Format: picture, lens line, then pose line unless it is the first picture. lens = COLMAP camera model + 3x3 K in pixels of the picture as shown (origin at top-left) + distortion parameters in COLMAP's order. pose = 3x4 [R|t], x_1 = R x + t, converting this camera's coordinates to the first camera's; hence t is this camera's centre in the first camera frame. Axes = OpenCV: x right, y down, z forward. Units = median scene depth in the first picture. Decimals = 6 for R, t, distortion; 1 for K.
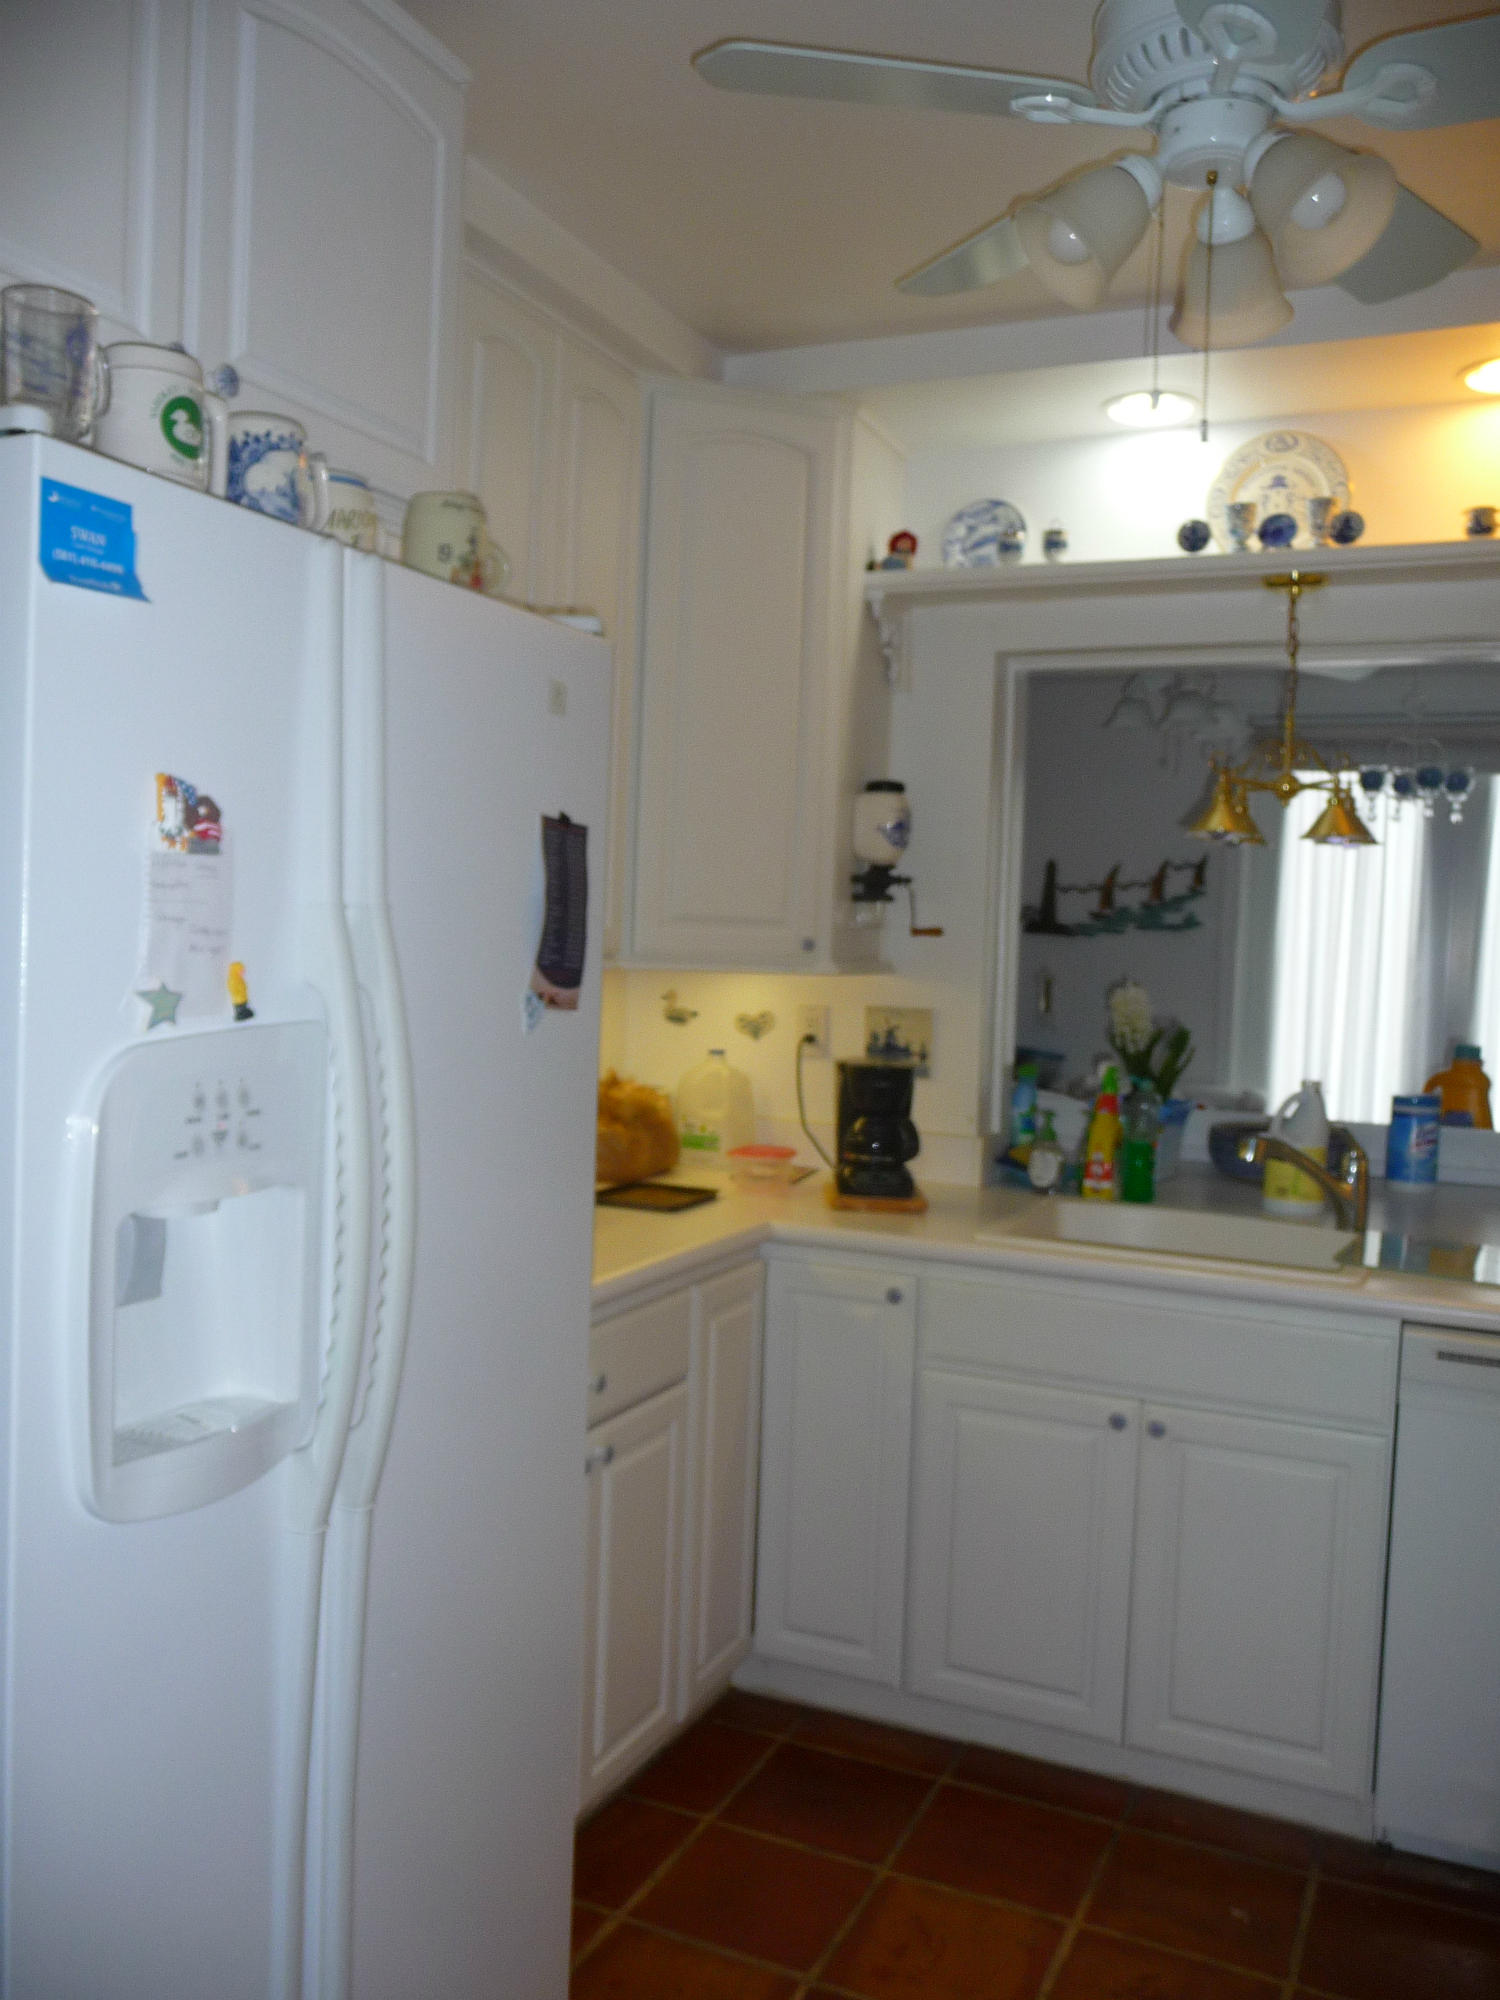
lens RADIAL K [[1666.3, 0, 747.7], [0, 1666.3, 1000.4], [0, 0, 1]] dist [-0.041535, 0.045032]
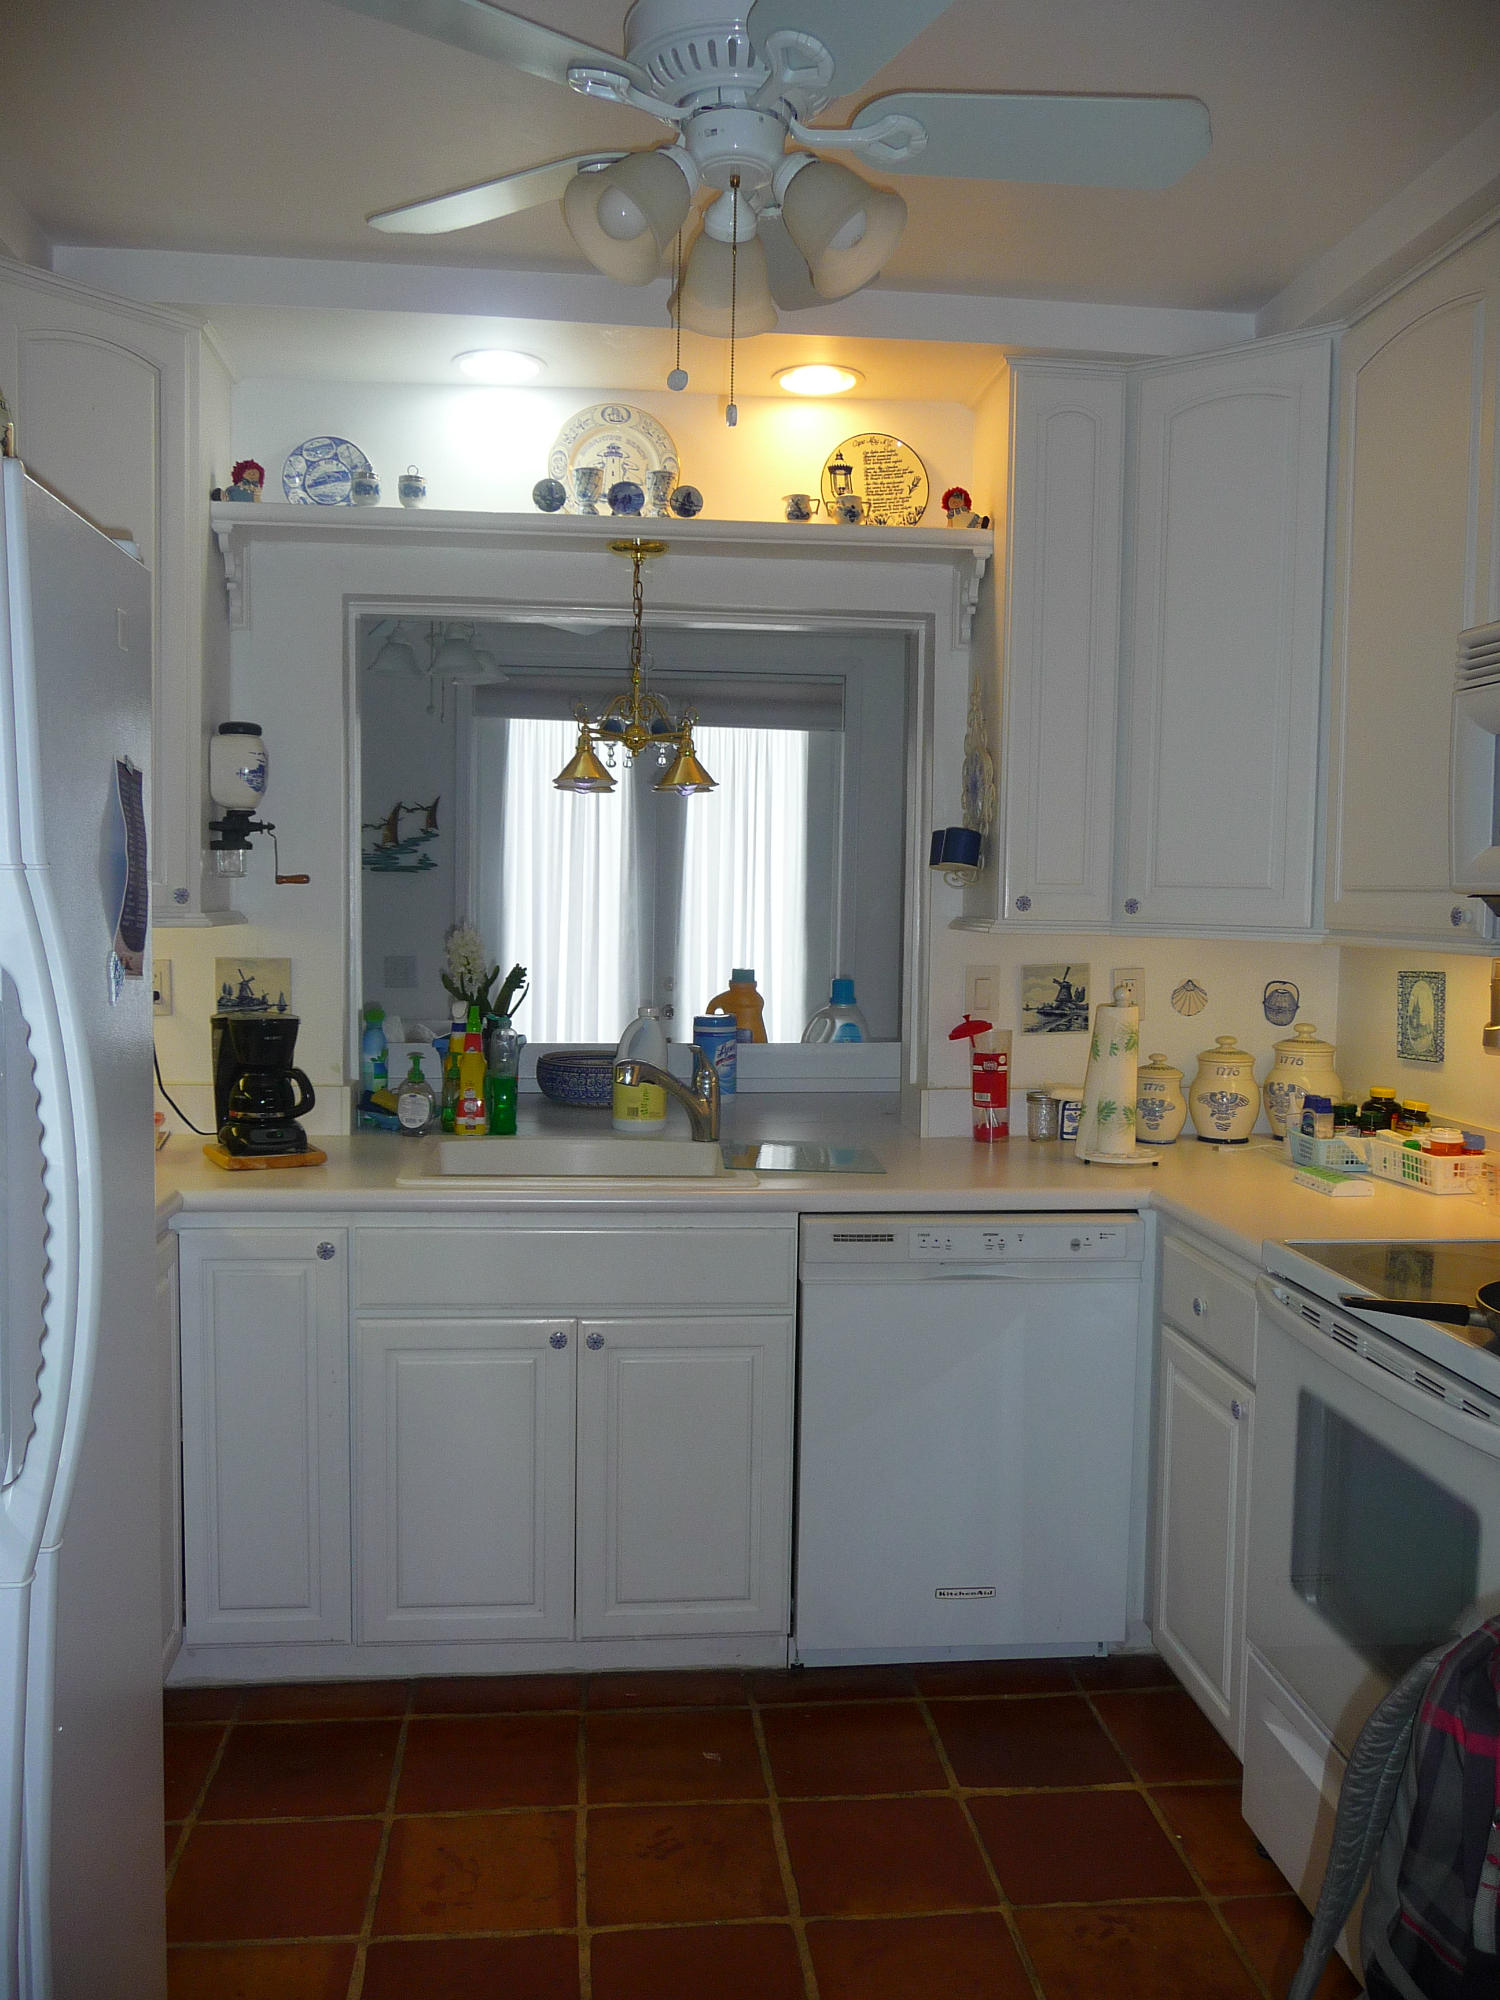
lens RADIAL K [[1666.3, 0, 744.6], [0, 1666.3, 1001.0], [0, 0, 1]] dist [-0.041535, 0.045032]
pose [[0.860191, -0.056736, 0.506806, -0.168834], [0.038057, 0.998163, 0.047150, -0.006188], [-0.508550, -0.021270, 0.860770, 0.027704]]
